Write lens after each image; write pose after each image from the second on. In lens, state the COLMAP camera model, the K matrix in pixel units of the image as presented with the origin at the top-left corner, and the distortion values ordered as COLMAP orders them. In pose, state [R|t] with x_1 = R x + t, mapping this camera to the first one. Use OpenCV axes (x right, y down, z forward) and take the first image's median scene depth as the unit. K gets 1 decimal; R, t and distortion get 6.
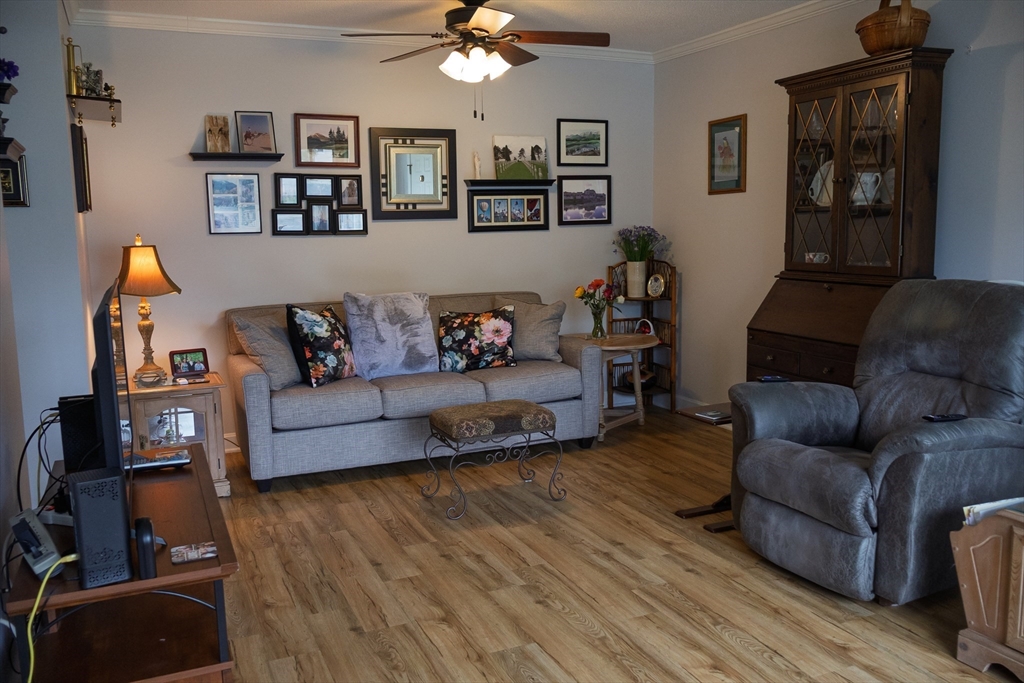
lens RADIAL K [[854.2, 0, 512.3], [0, 854.2, 341.9], [0, 0, 1]] dist [0.006693, -0.011659]
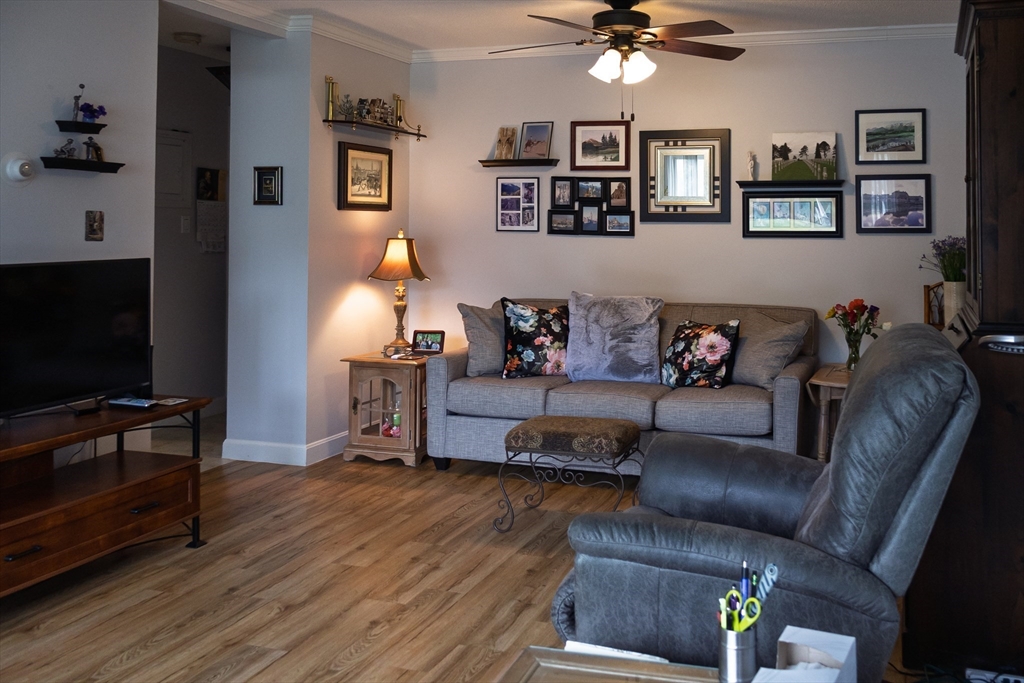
lens RADIAL K [[854.2, 0, 510.7], [0, 854.2, 218.8], [0, 0, 1]] dist [0.006693, -0.011659]
pose [[0.770049, 0.019652, -0.637682, 0.370544], [-0.110864, 0.988440, -0.103416, -0.028000], [0.628279, 0.150332, 0.763326, 0.153487]]
